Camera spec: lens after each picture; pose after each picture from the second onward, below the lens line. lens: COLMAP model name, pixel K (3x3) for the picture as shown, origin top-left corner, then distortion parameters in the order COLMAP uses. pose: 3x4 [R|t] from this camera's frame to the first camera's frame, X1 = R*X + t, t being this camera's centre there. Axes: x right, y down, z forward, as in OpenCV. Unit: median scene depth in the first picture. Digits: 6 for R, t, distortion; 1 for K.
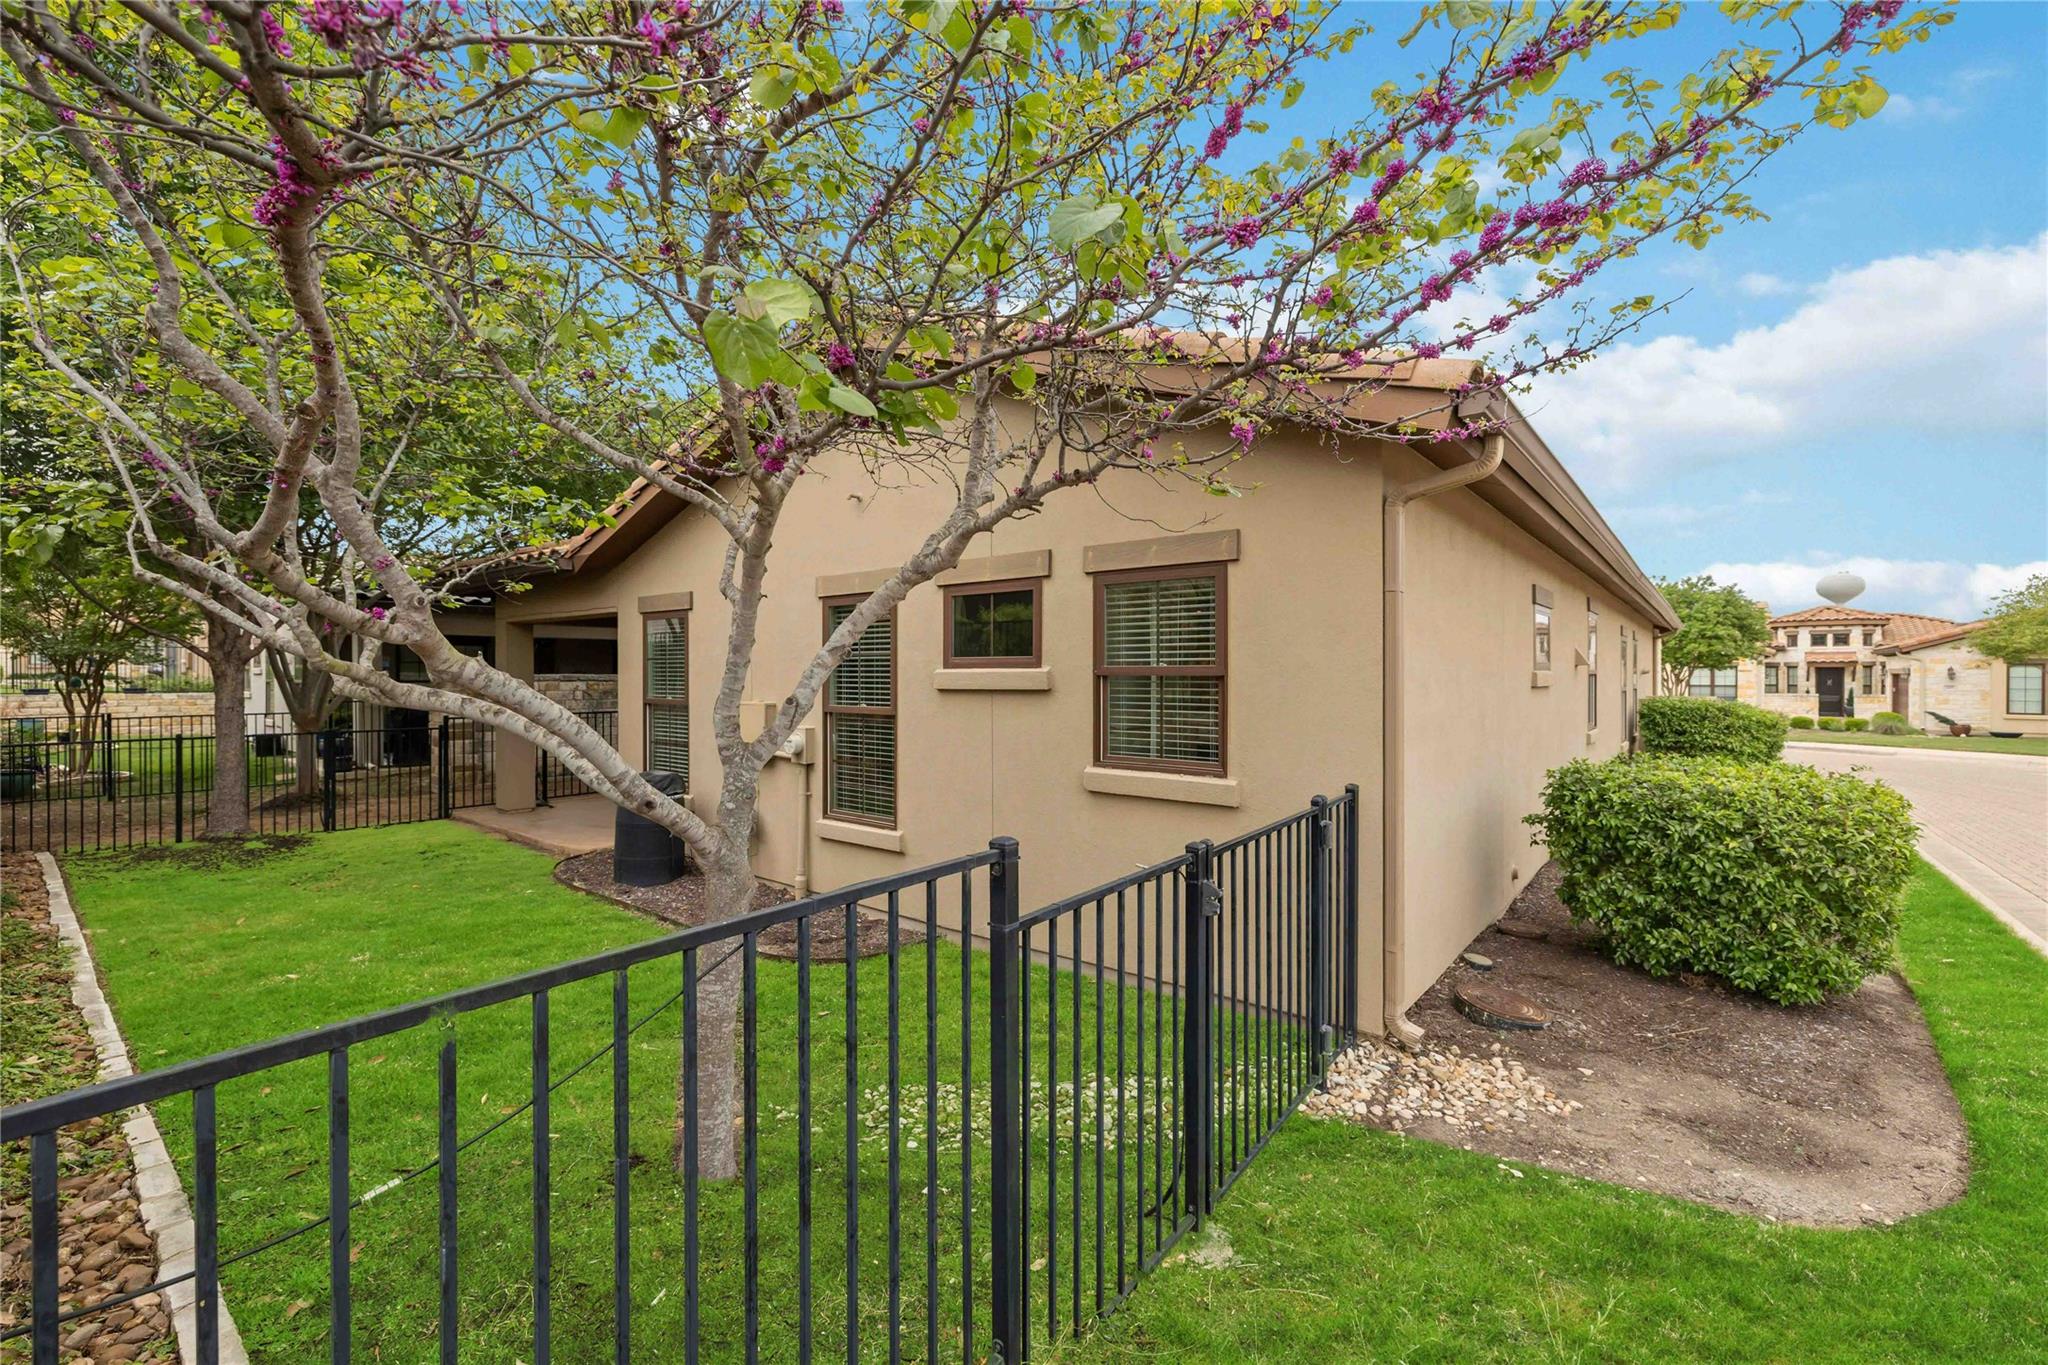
lens RADIAL K [[856.9, 0, 1025.8], [0, 856.9, 681.3], [0, 0, 1]] dist [0.000195, -0.000682]
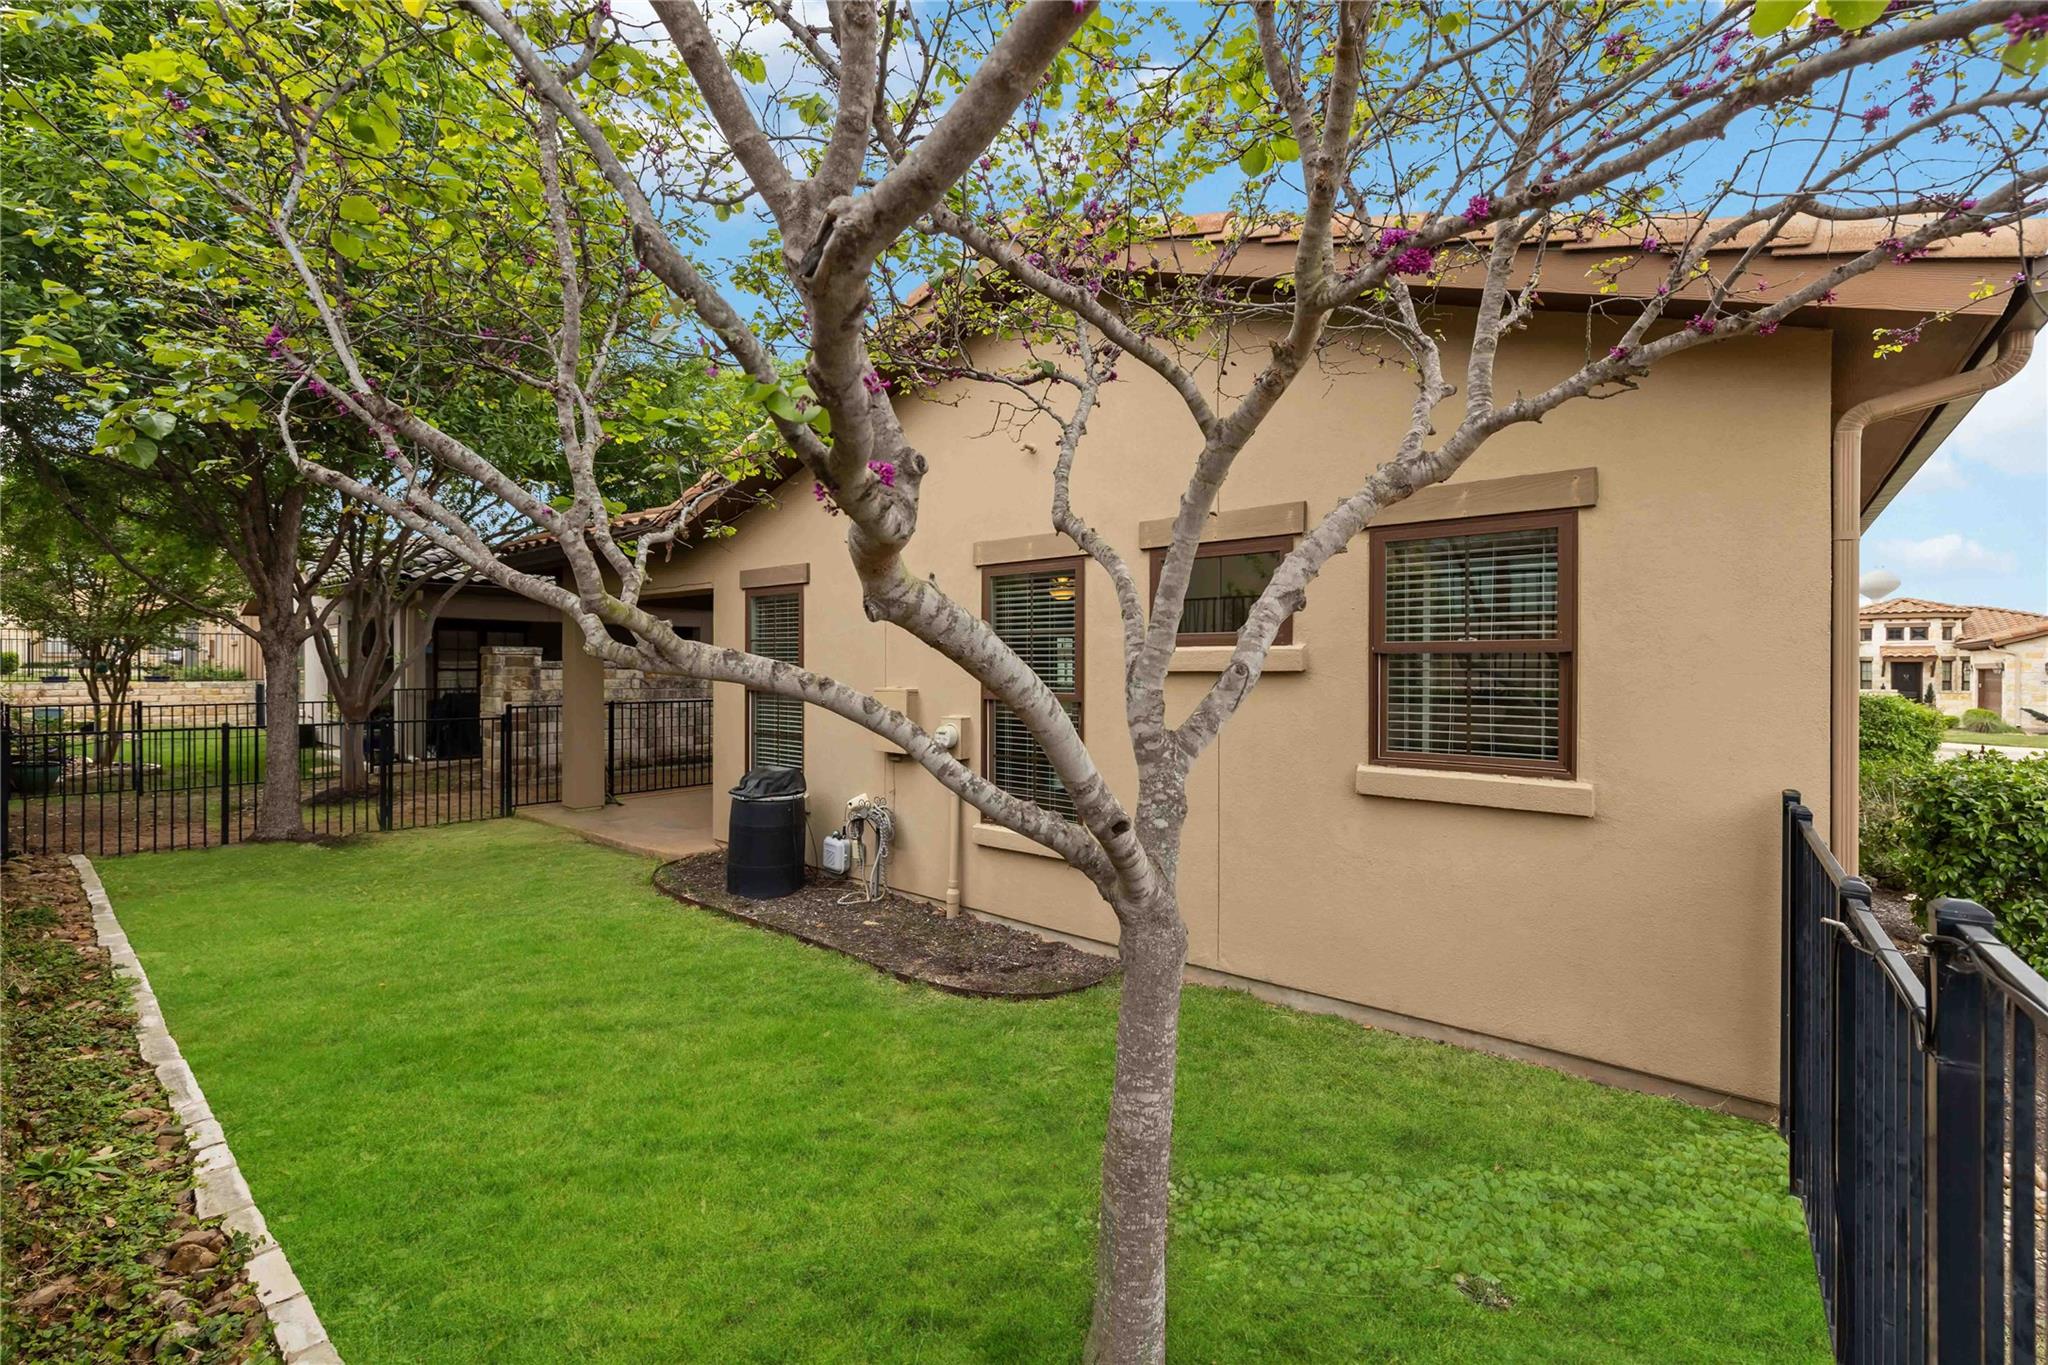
lens RADIAL K [[856.9, 0, 1021.6], [0, 856.9, 674.6], [0, 0, 1]] dist [0.000195, -0.000682]
pose [[0.999972, 0.003611, -0.006546, -0.137580], [-0.003624, 0.999992, -0.001917, 0.008876], [0.006539, 0.001941, 0.999977, 0.098775]]
